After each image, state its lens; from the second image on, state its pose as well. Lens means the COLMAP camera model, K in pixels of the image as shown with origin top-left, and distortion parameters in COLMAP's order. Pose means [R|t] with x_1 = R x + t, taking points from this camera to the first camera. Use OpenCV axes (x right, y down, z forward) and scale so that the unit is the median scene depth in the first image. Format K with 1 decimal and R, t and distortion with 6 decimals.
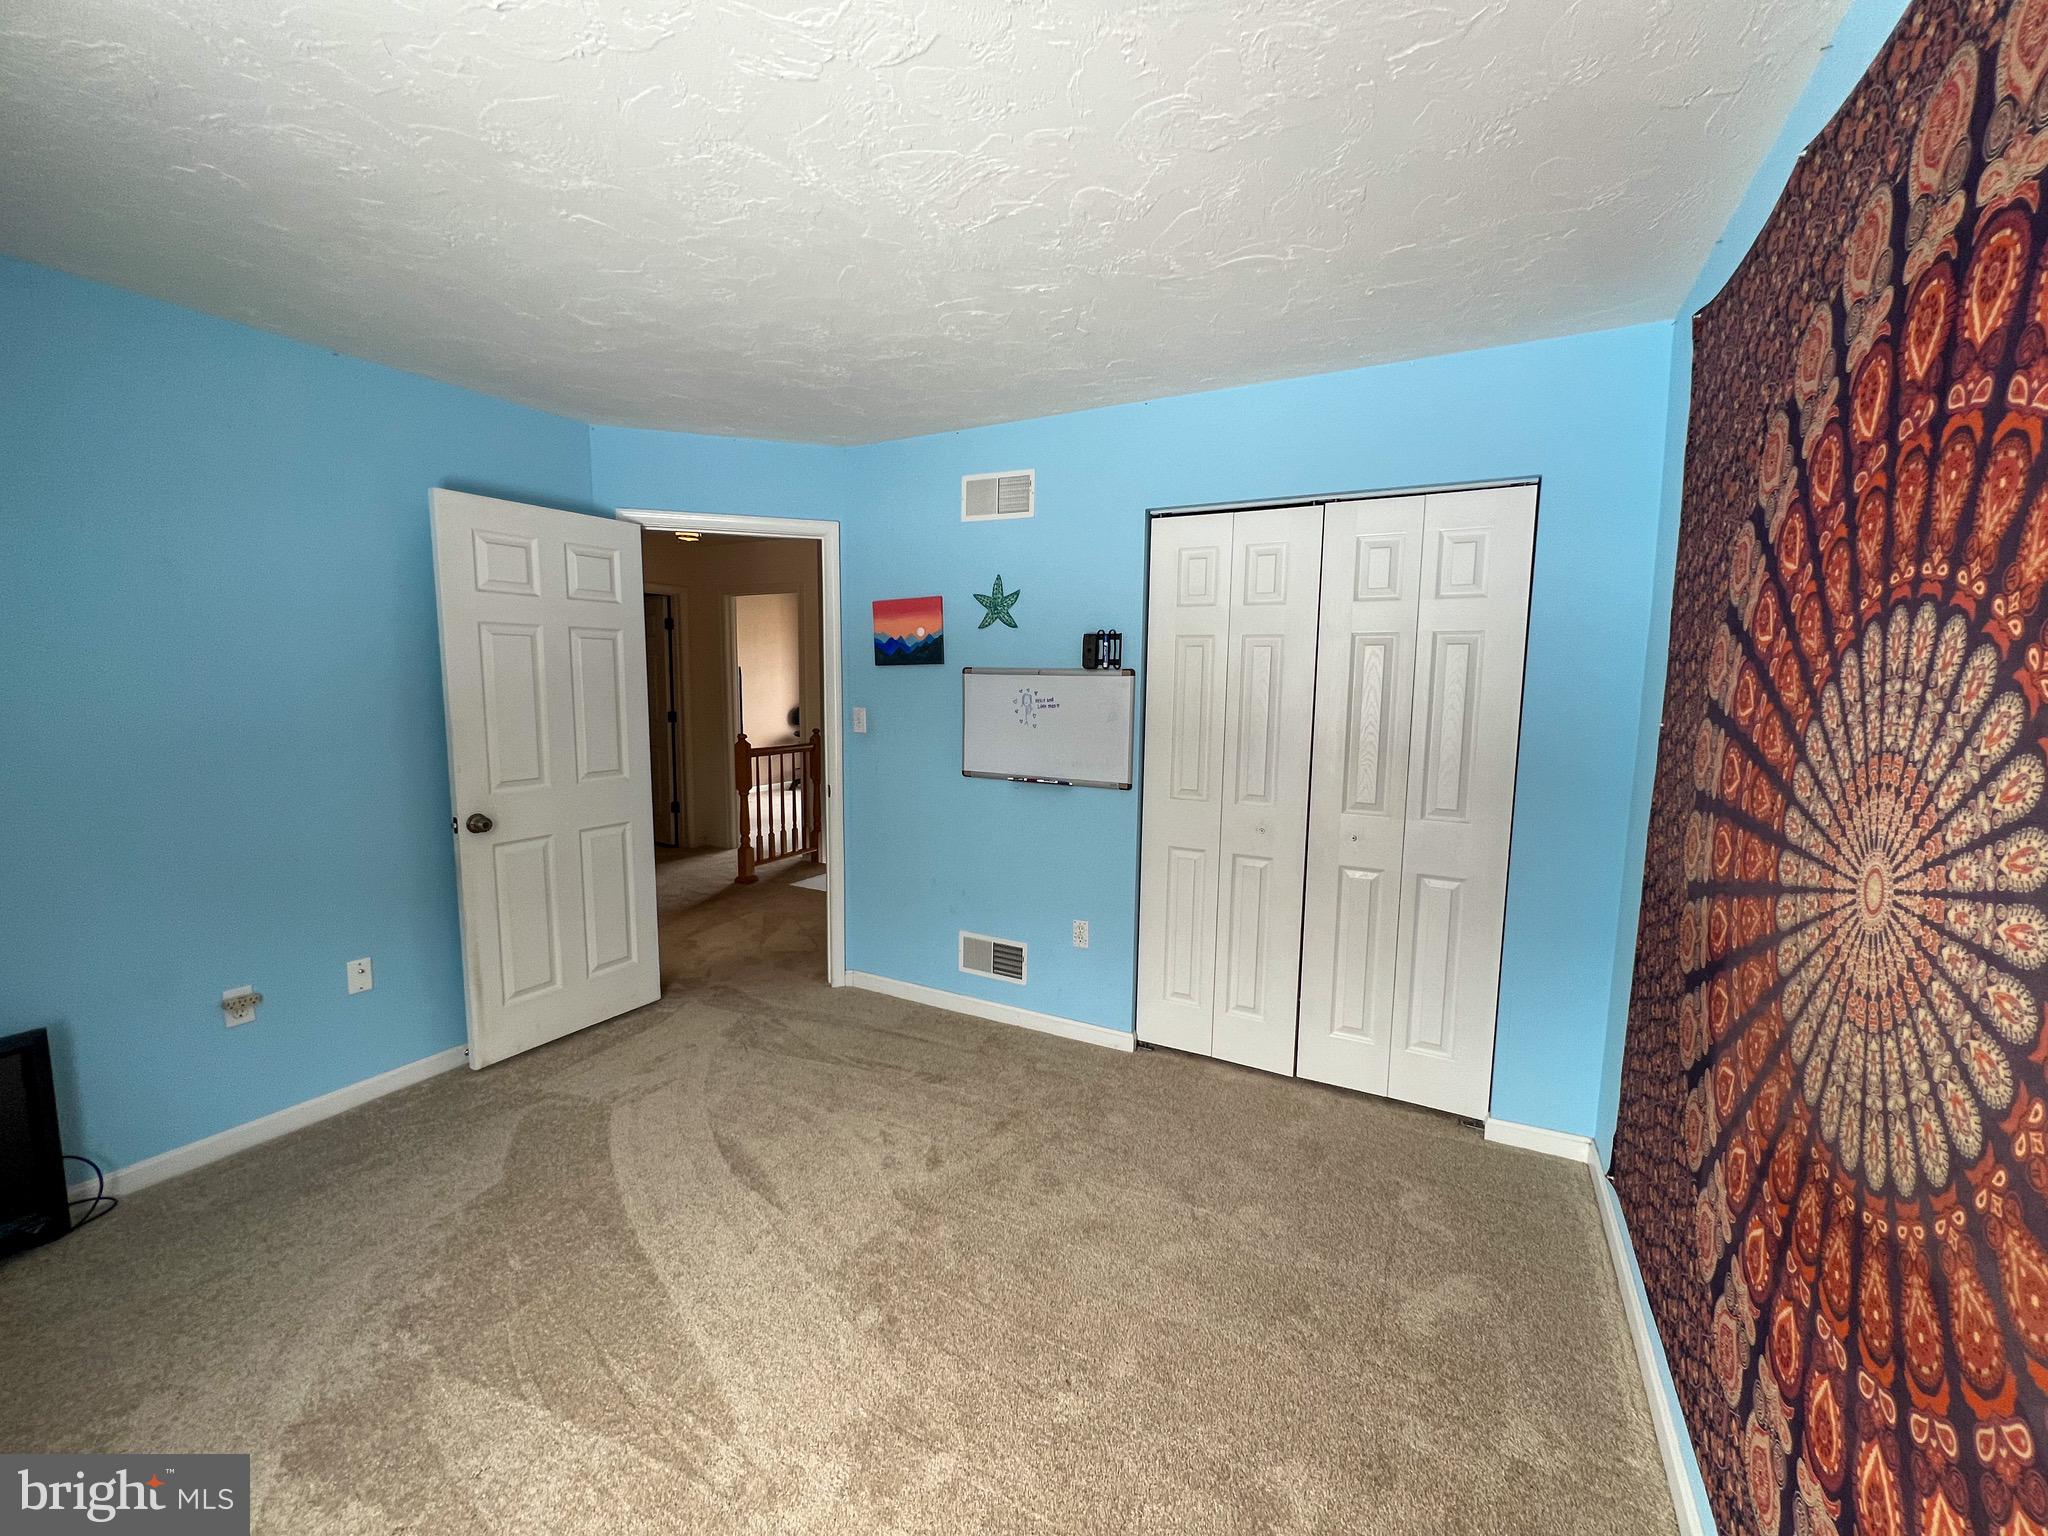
lens RADIAL K [[815.3, 0, 1024.0], [0, 815.3, 768.0], [0, 0, 1]] dist [-0.000243, 0.000002]
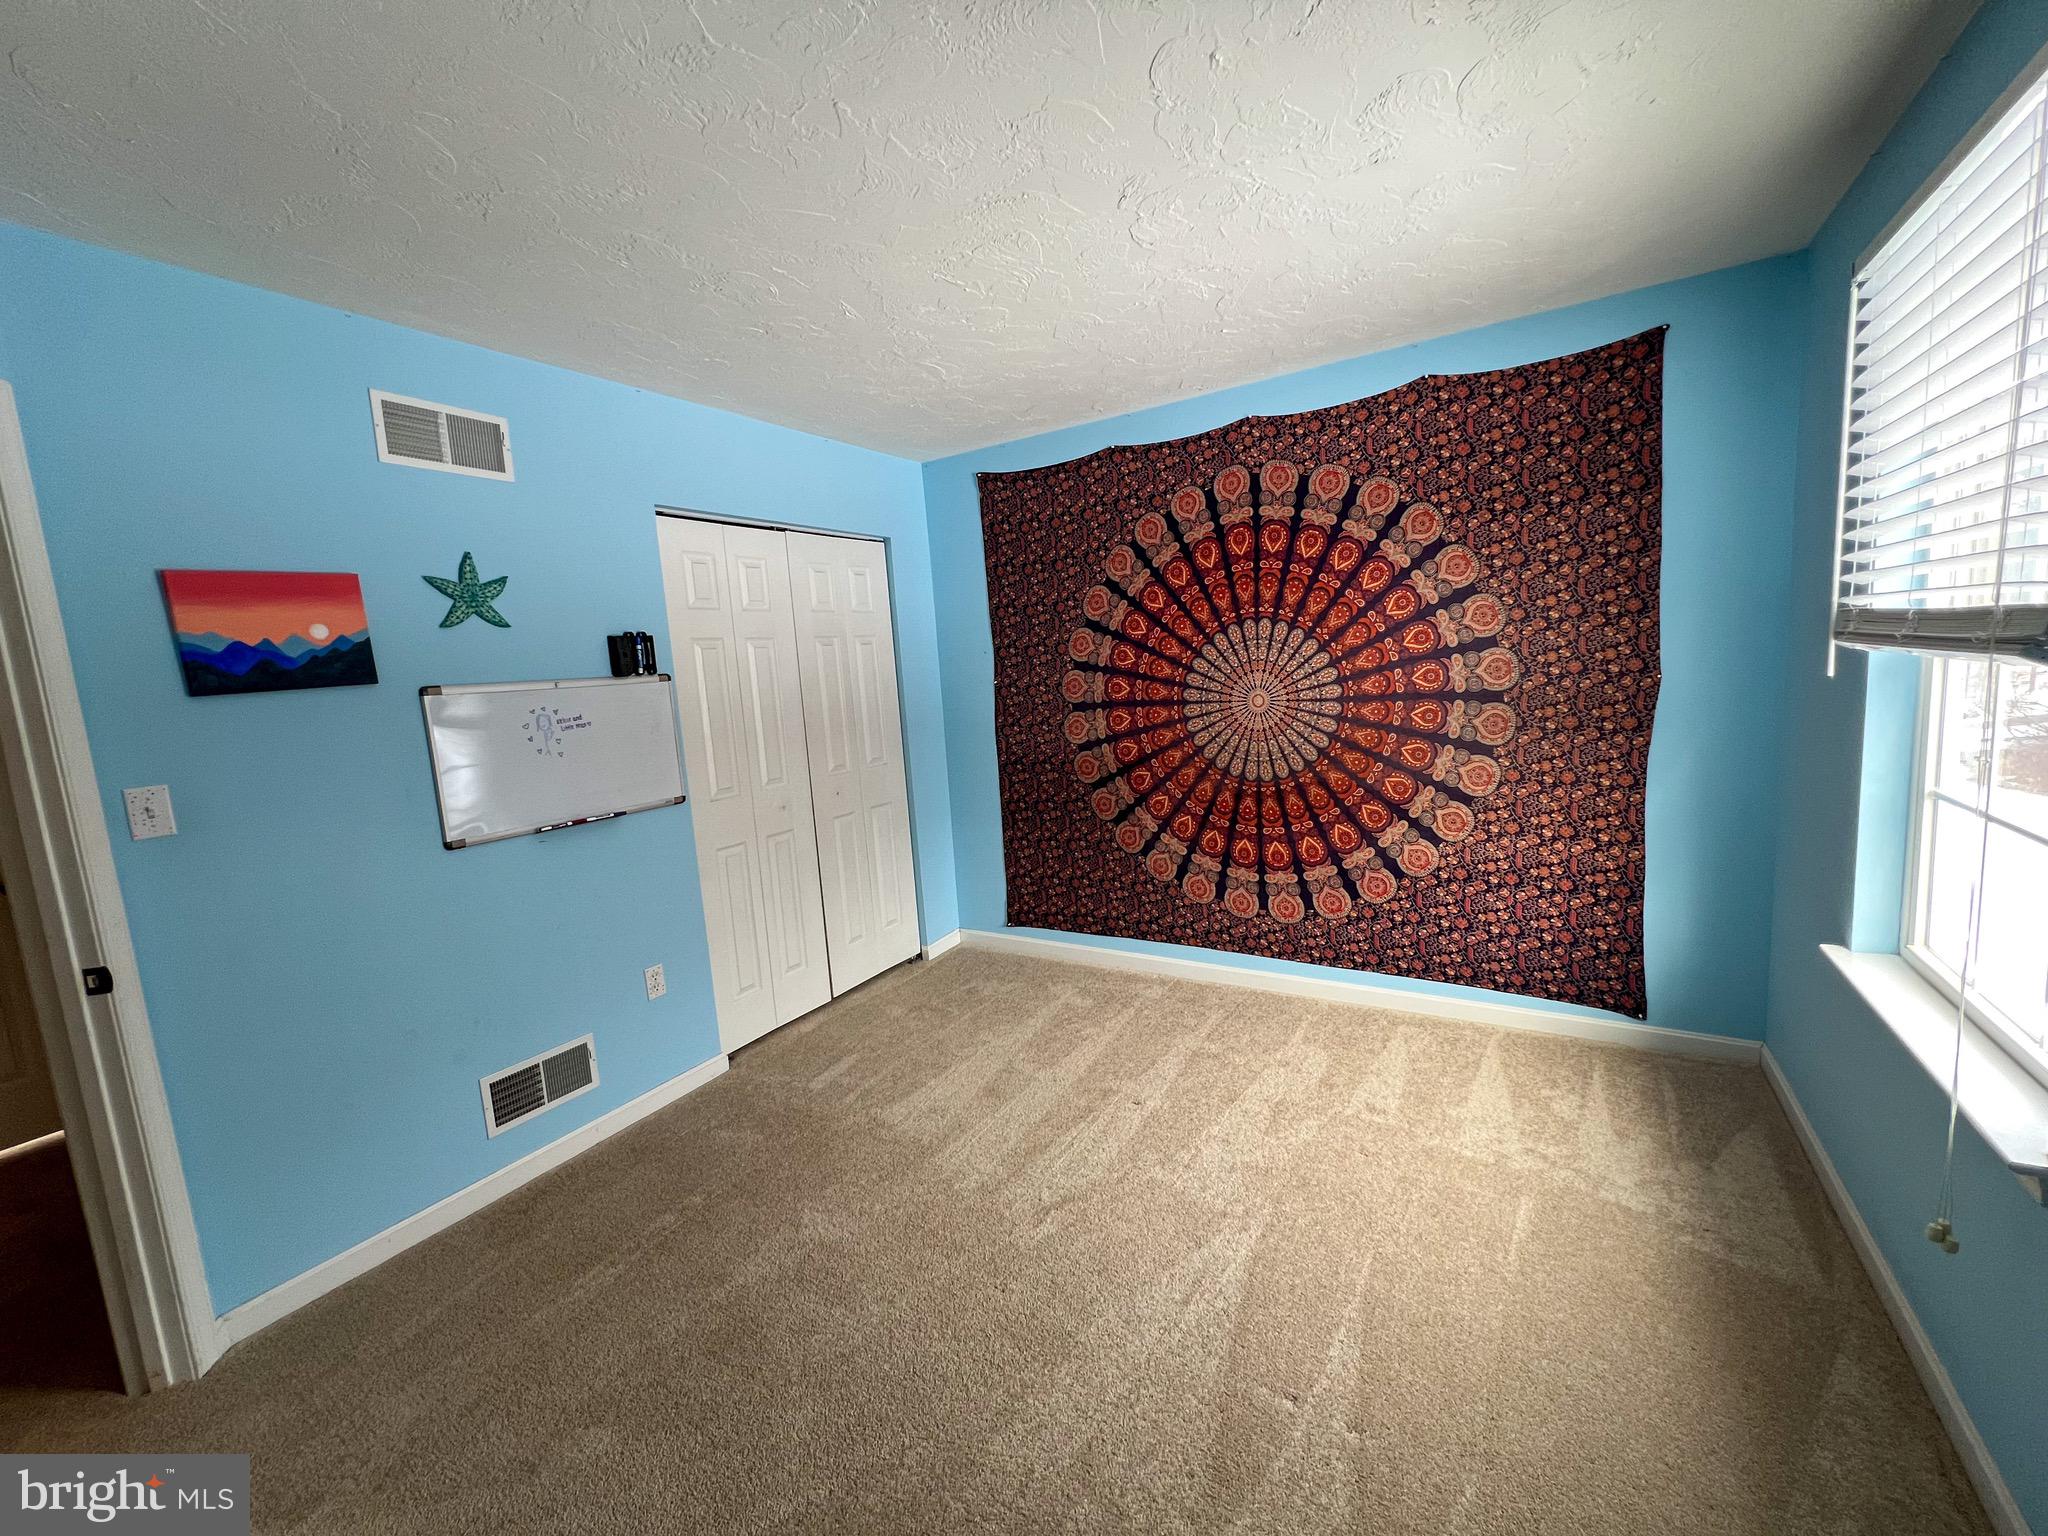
lens RADIAL K [[815.3, 0, 1024.0], [0, 815.3, 768.0], [0, 0, 1]] dist [-0.000243, 0.000002]
pose [[0.062312, -0.146792, 0.987203, -0.738833], [0.180622, 0.974451, 0.133495, -0.063465], [-0.981577, 0.169992, 0.087234, 0.508534]]
